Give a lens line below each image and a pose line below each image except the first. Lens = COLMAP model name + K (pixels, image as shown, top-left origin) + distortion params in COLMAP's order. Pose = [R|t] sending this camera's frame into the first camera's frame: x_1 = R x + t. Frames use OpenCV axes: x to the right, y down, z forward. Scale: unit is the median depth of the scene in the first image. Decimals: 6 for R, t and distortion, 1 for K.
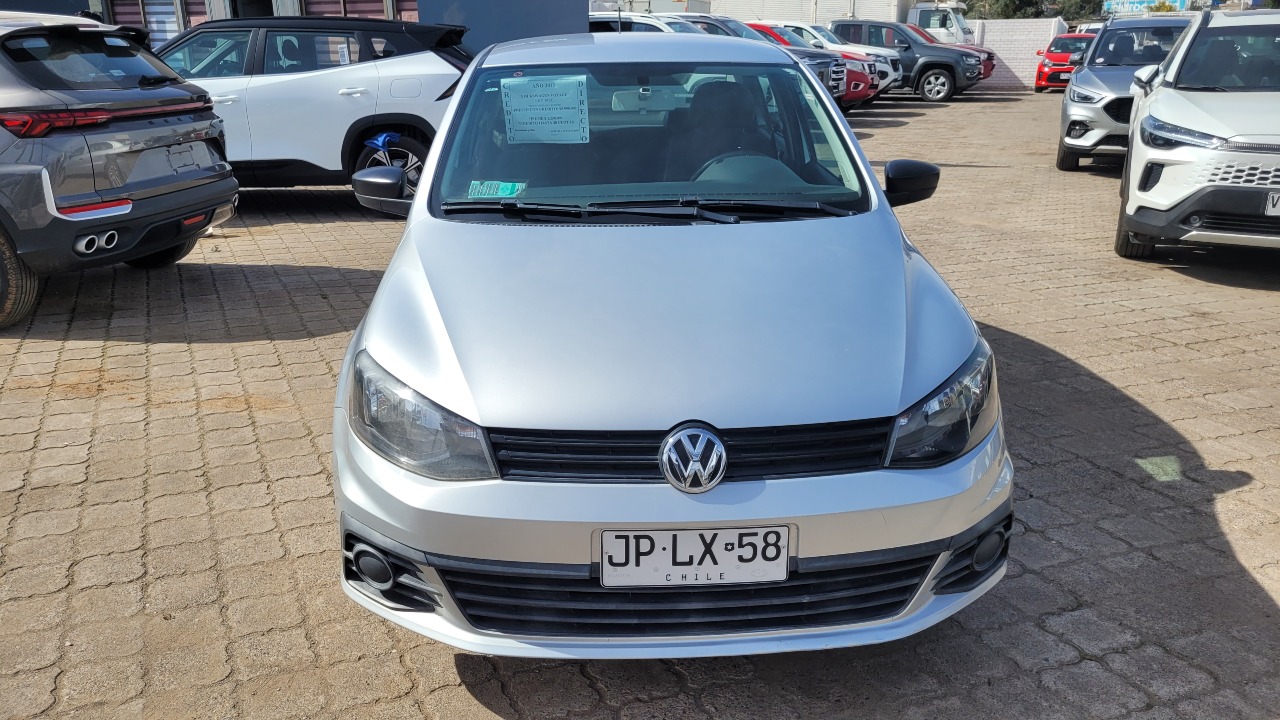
lens RADIAL K [[972.3, 0, 639.2], [0, 972.3, 357.1], [0, 0, 1]] dist [0.033030, -0.022138]
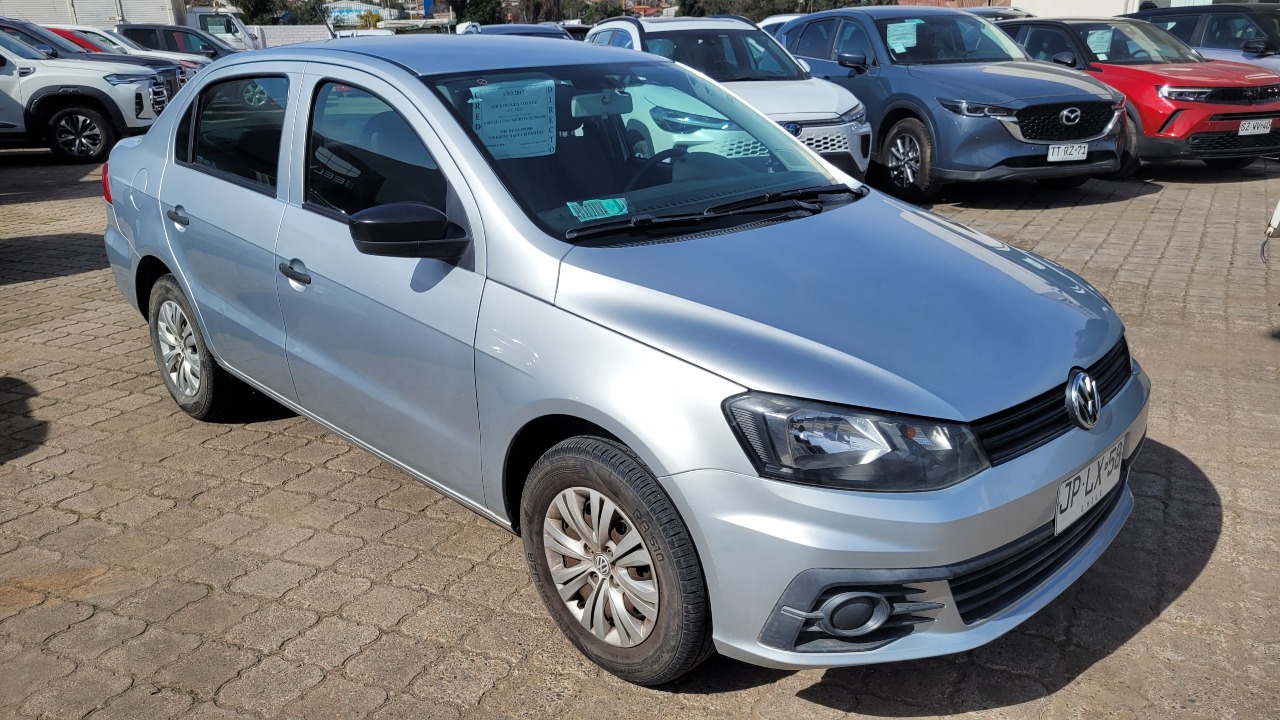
lens RADIAL K [[972.3, 0, 638.0], [0, 972.3, 362.5], [0, 0, 1]] dist [0.033030, -0.022138]
pose [[0.749667, -0.217636, 0.625008, -0.332129], [0.218157, 0.972864, 0.077095, -0.044979], [-0.624826, 0.078554, 0.776802, 0.139387]]
